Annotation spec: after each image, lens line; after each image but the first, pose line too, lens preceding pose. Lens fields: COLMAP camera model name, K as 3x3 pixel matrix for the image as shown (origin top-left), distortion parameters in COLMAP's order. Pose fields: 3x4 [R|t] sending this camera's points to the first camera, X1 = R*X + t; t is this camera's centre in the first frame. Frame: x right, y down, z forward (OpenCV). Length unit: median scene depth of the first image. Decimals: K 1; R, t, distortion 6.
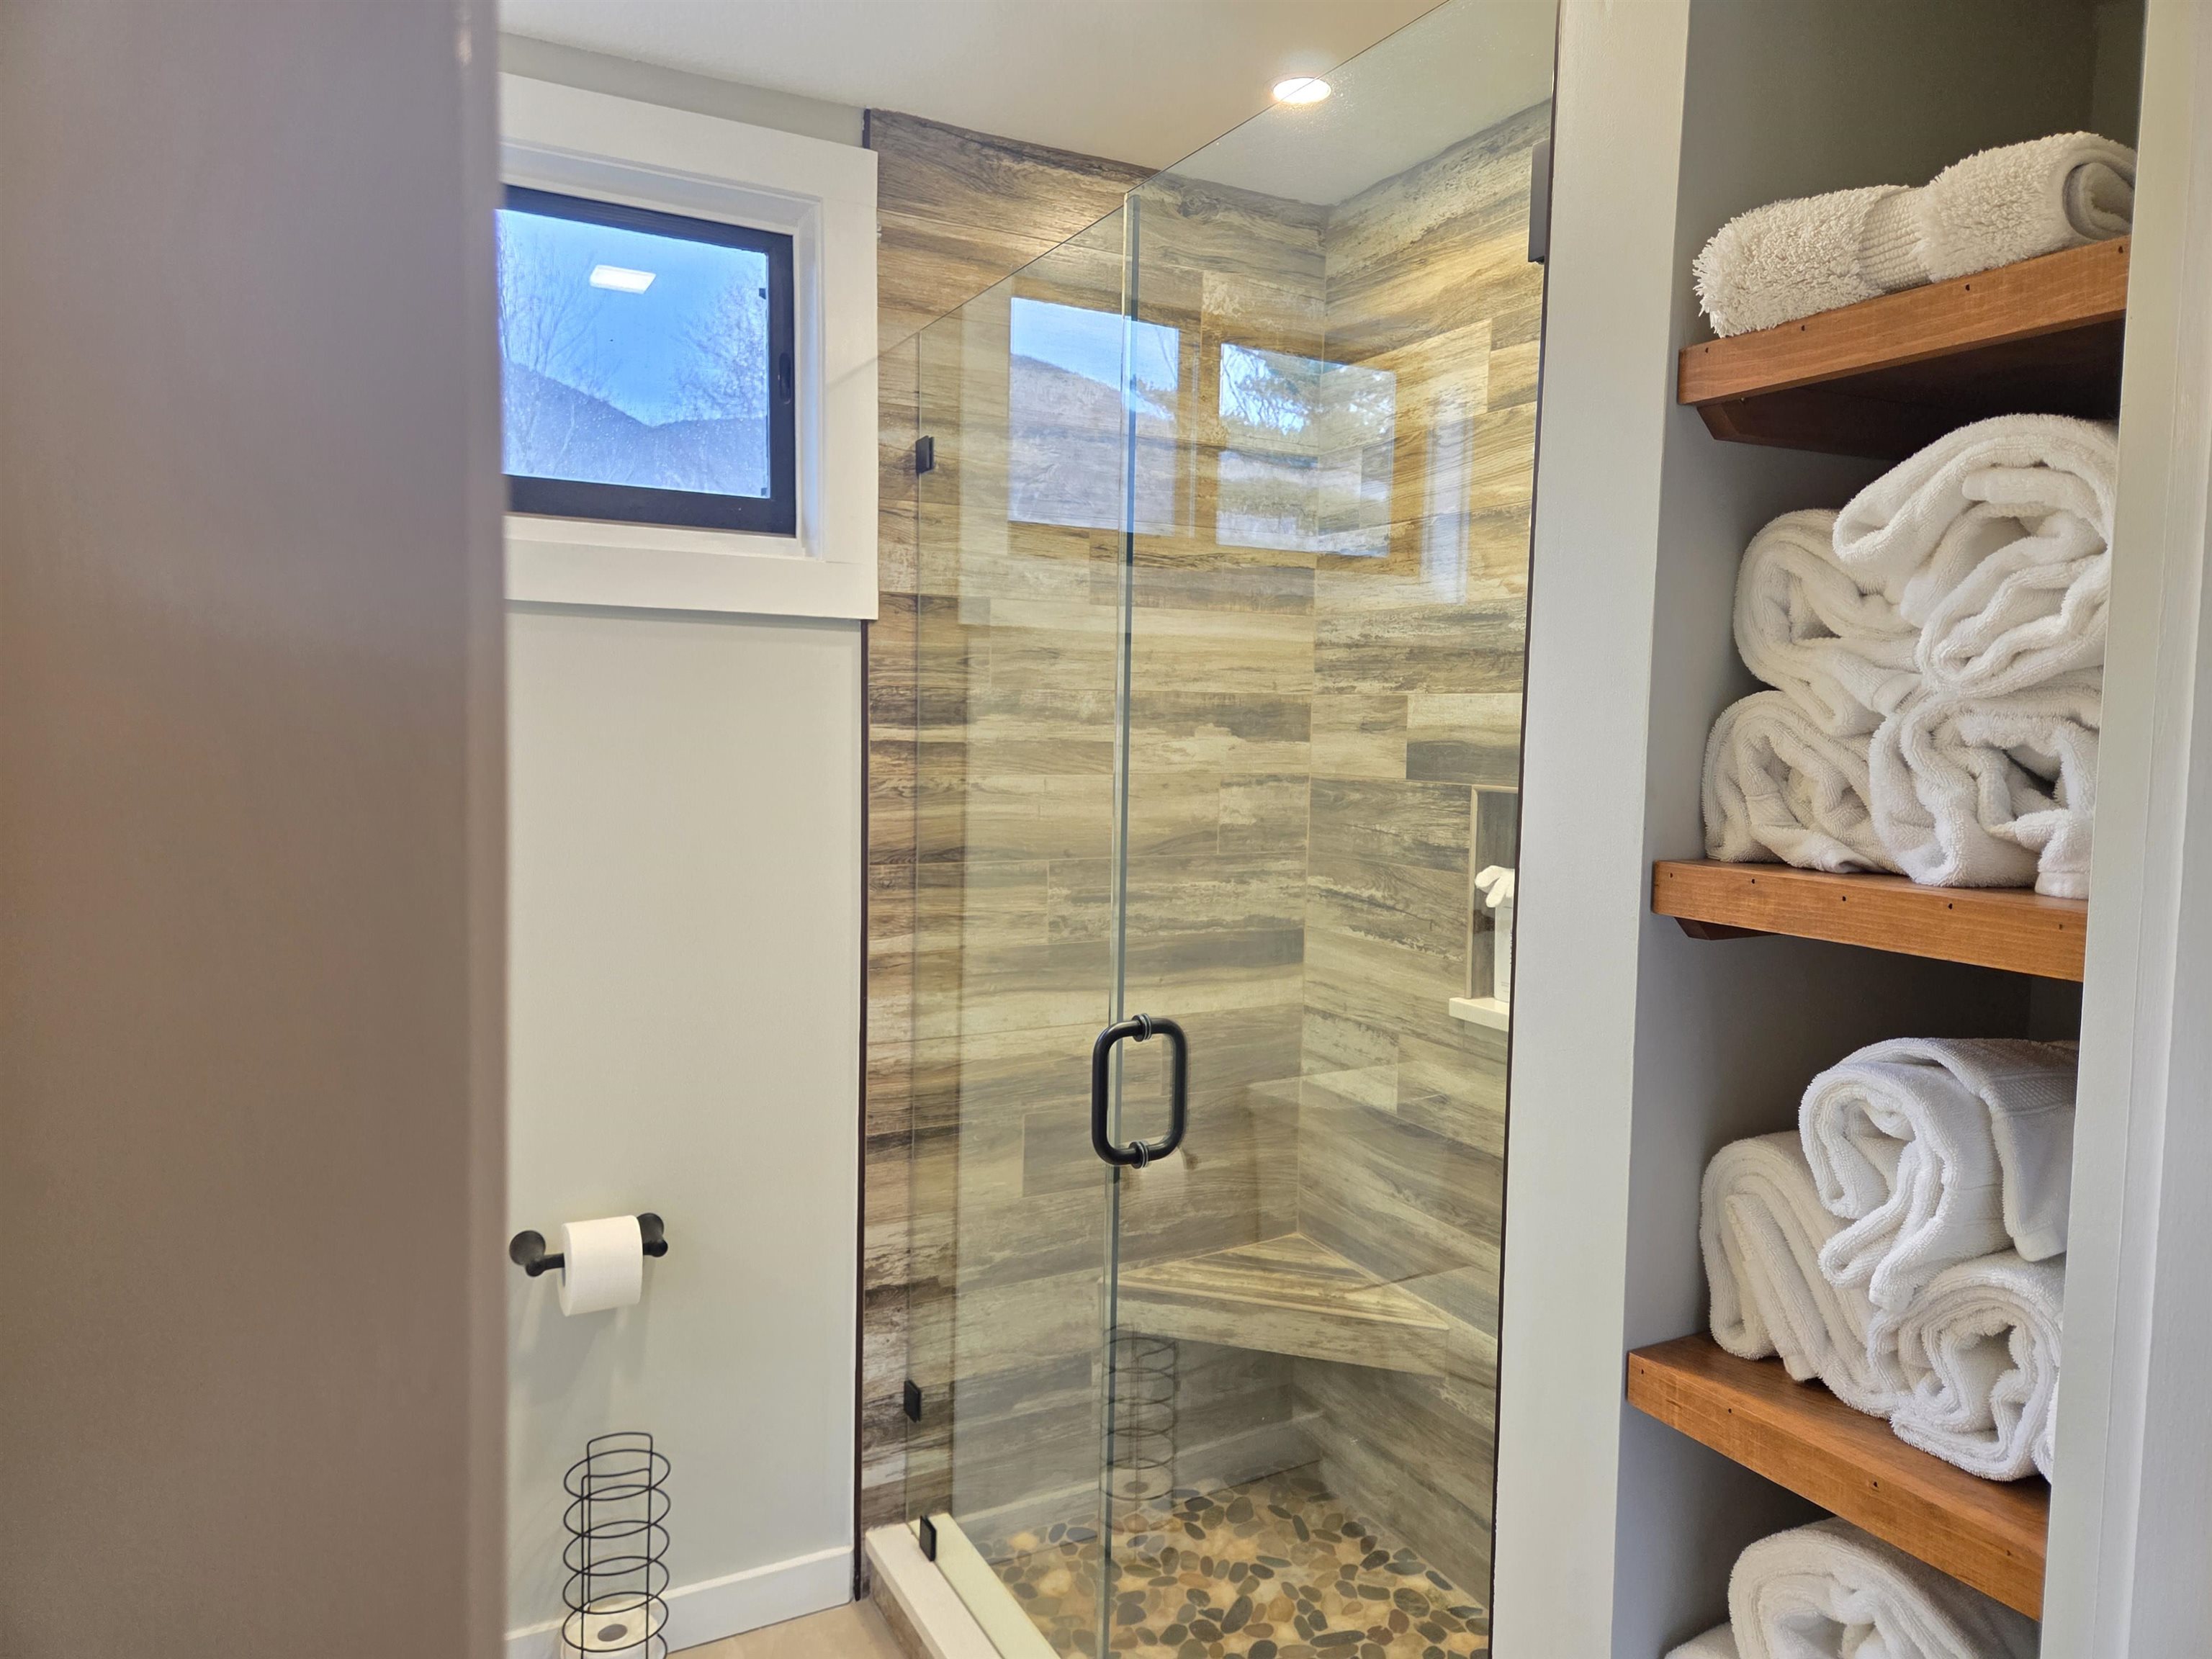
lens RADIAL K [[1472.4, 0, 1122.2], [0, 1472.4, 826.3], [0, 0, 1]] dist [0.085877, -0.075110]
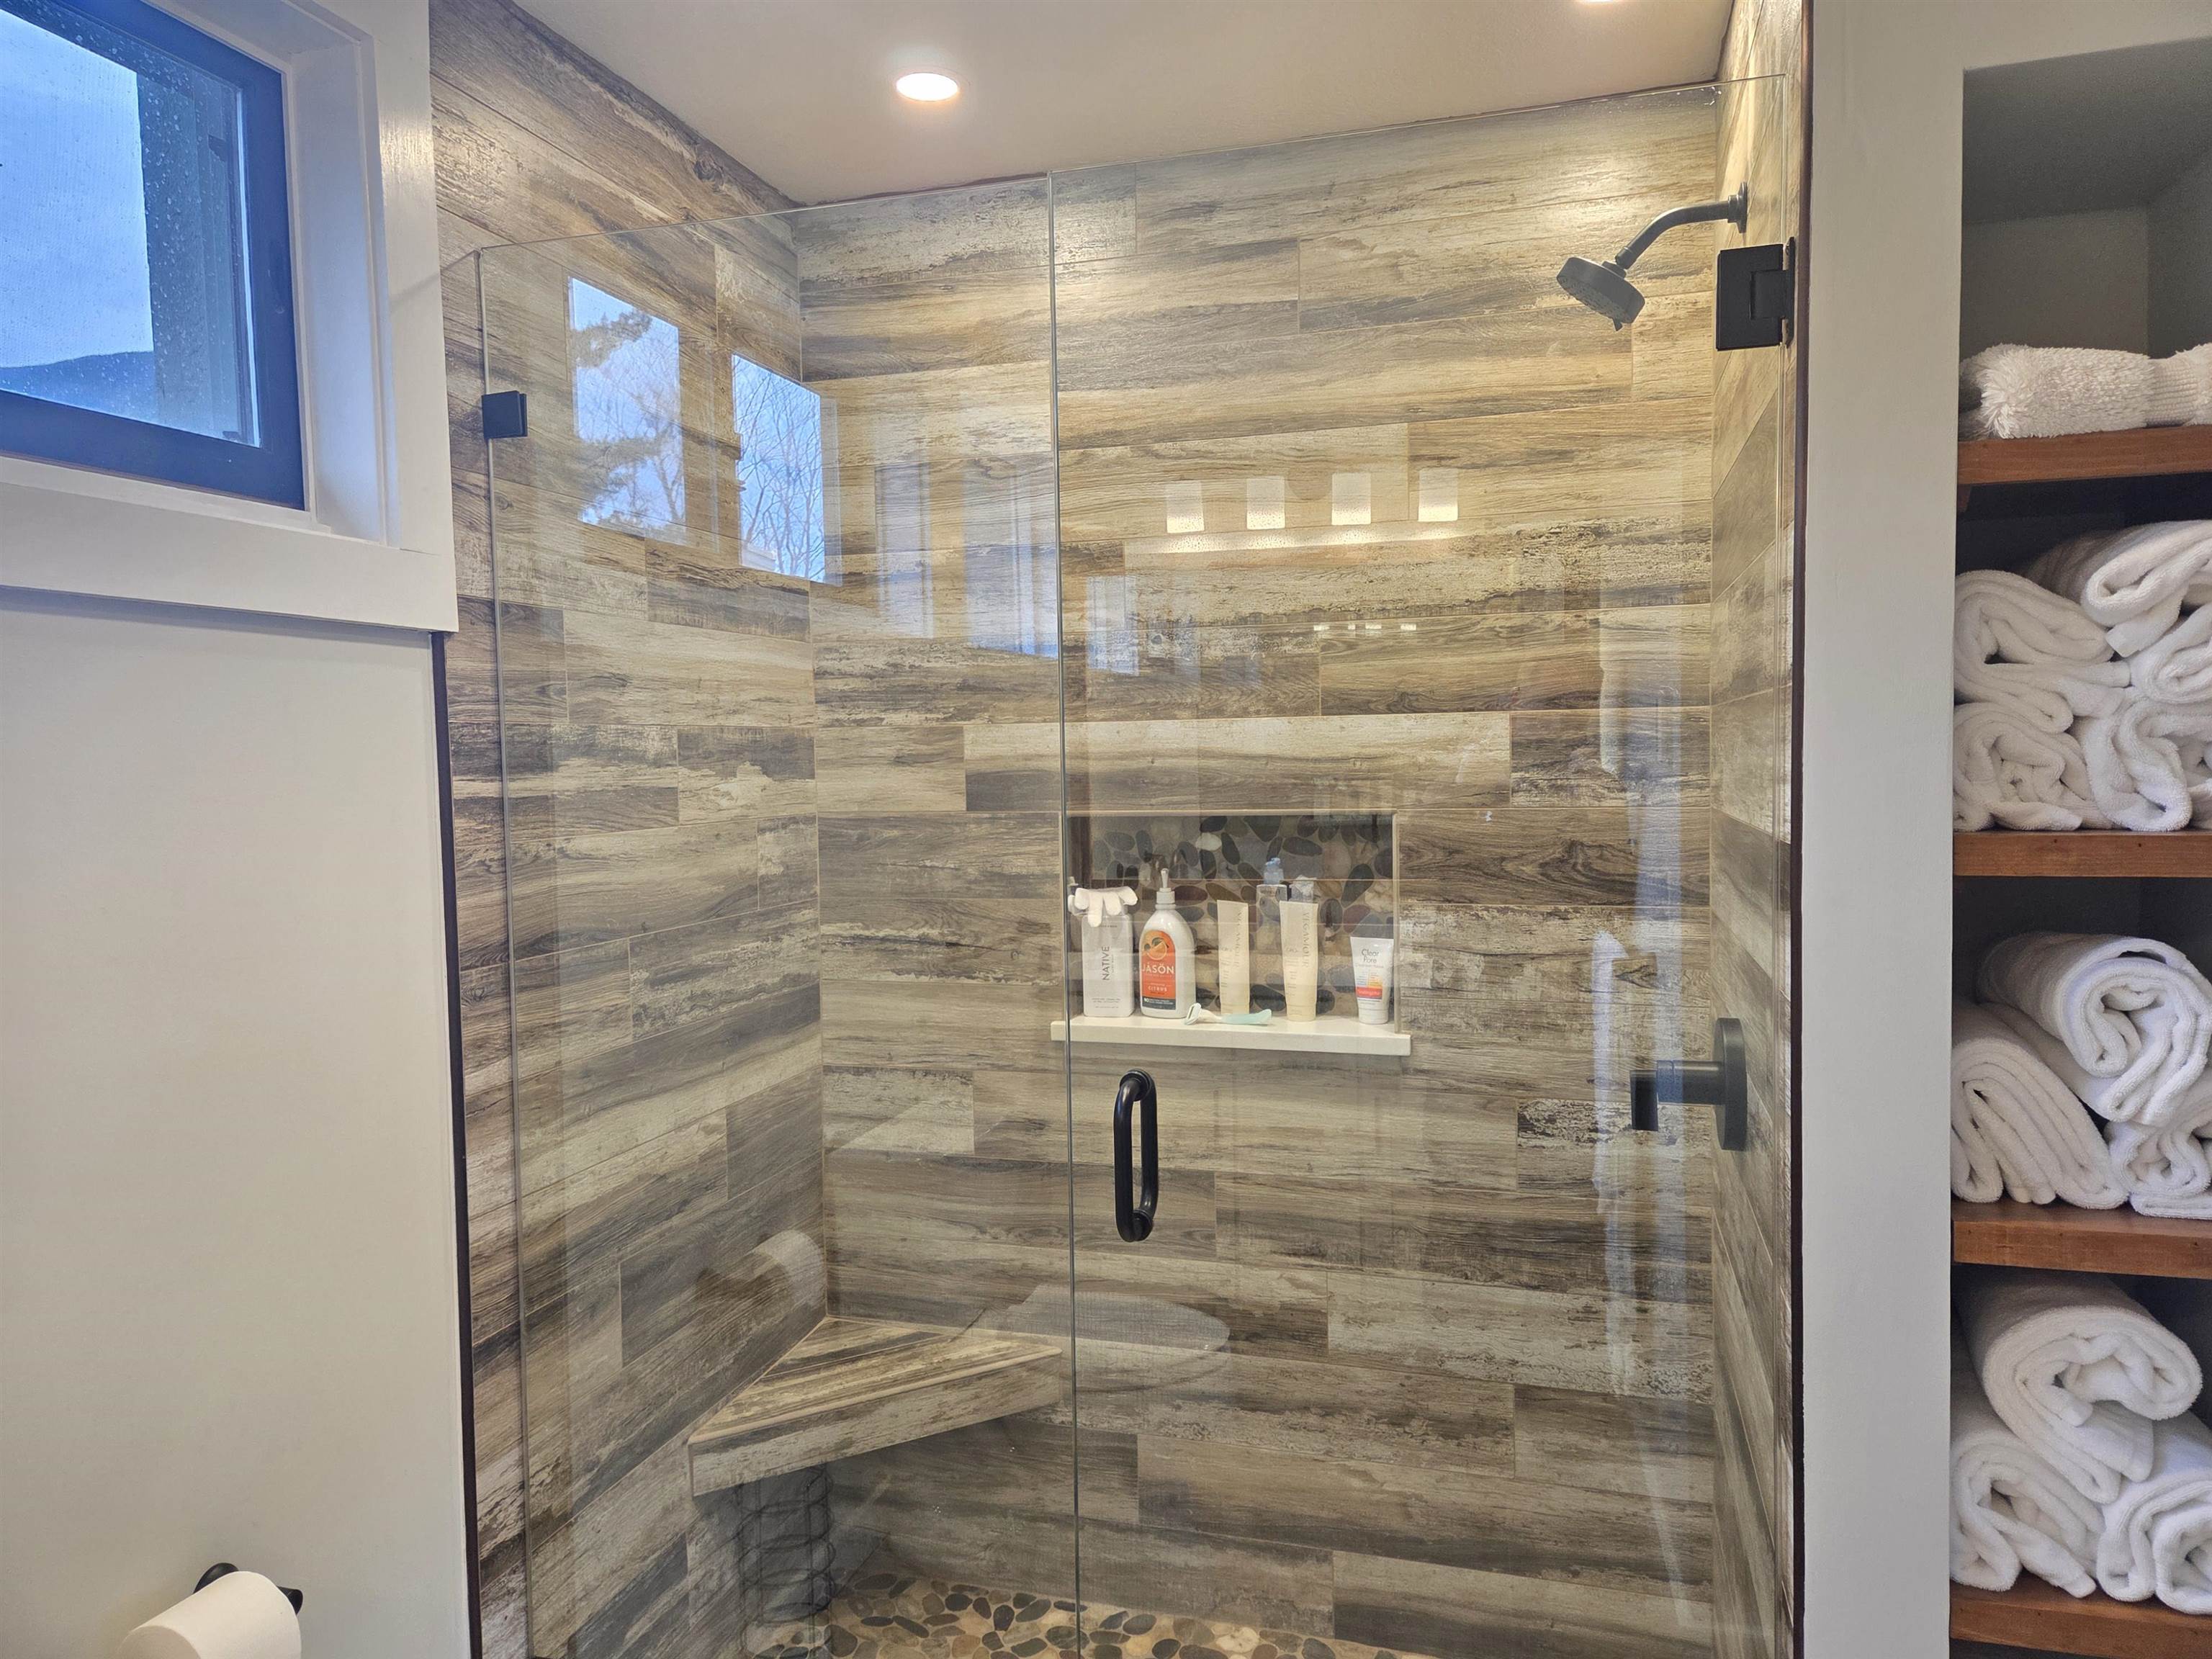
lens RADIAL K [[1472.4, 0, 1104.5], [0, 1472.4, 827.3], [0, 0, 1]] dist [0.085877, -0.075110]
pose [[0.704255, -0.066677, 0.706809, -0.437845], [0.084151, 0.996401, 0.010149, -0.023519], [-0.704942, 0.052331, 0.707332, 0.243848]]
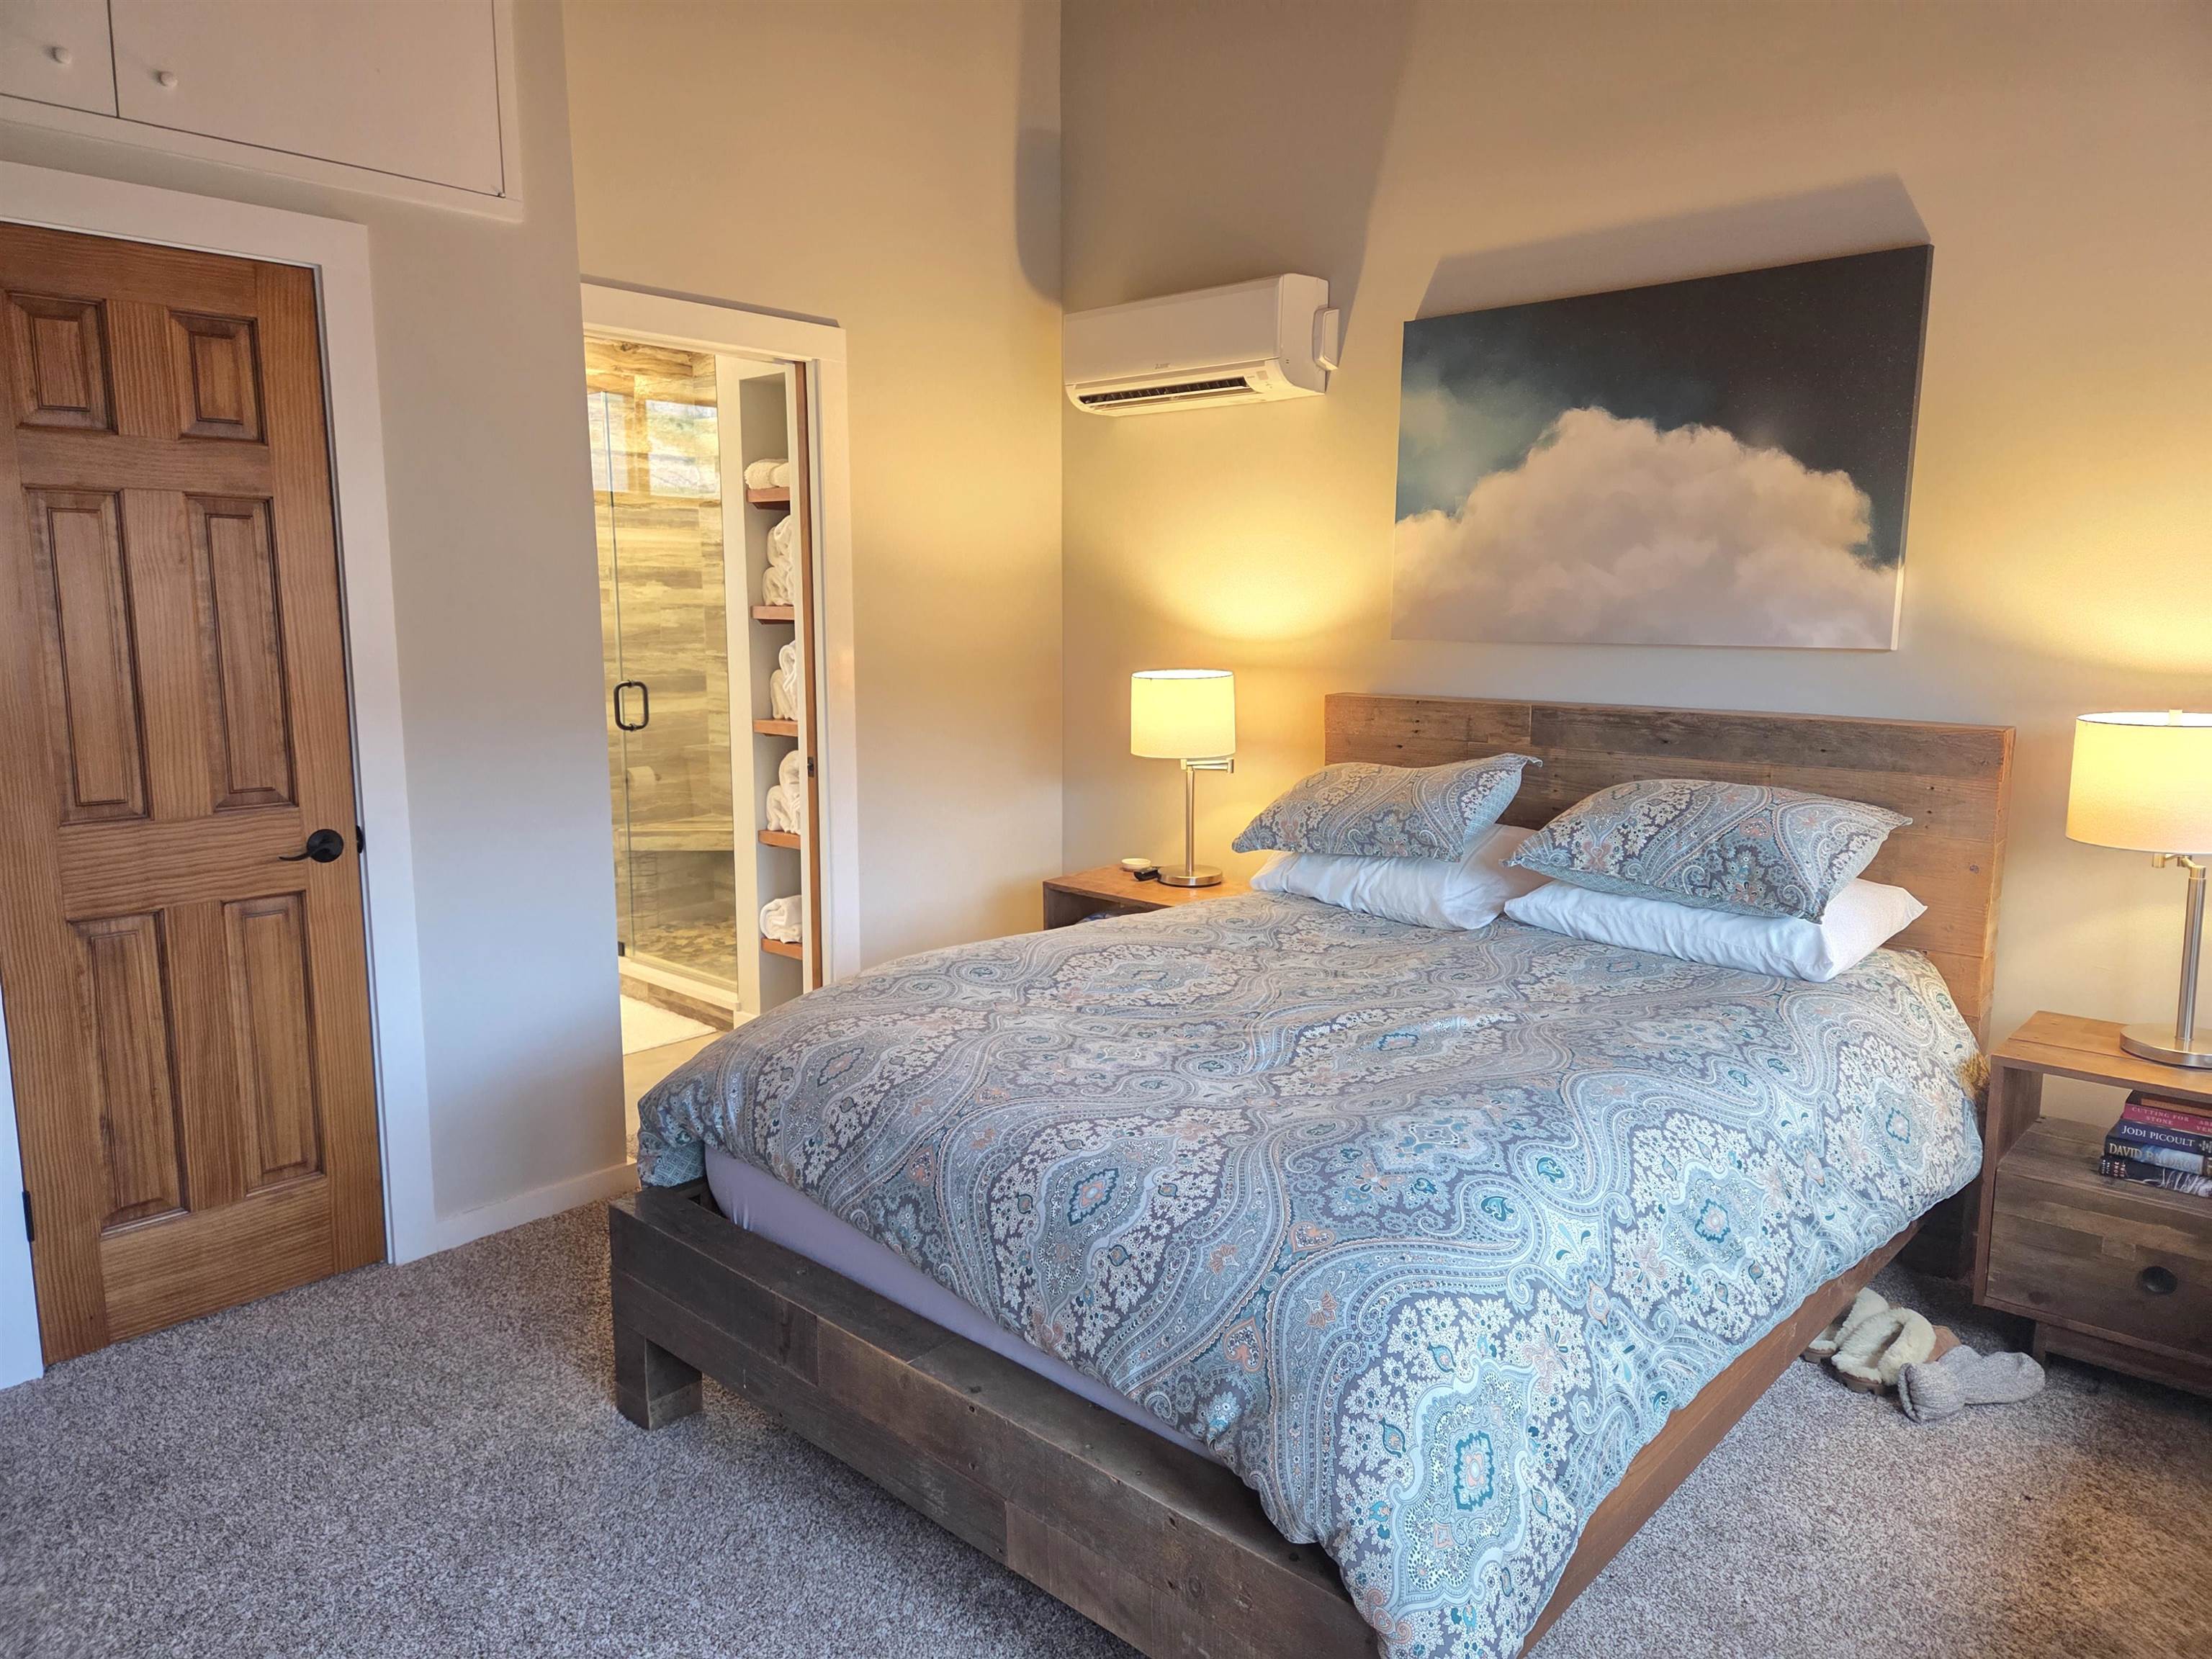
lens RADIAL K [[1472.4, 0, 1112.8], [0, 1472.4, 822.9], [0, 0, 1]] dist [0.085877, -0.075110]
pose [[0.943029, -0.066037, 0.326092, -0.043846], [0.038458, 0.995170, 0.090315, 0.124365], [-0.330481, -0.072629, 0.941014, -1.434110]]
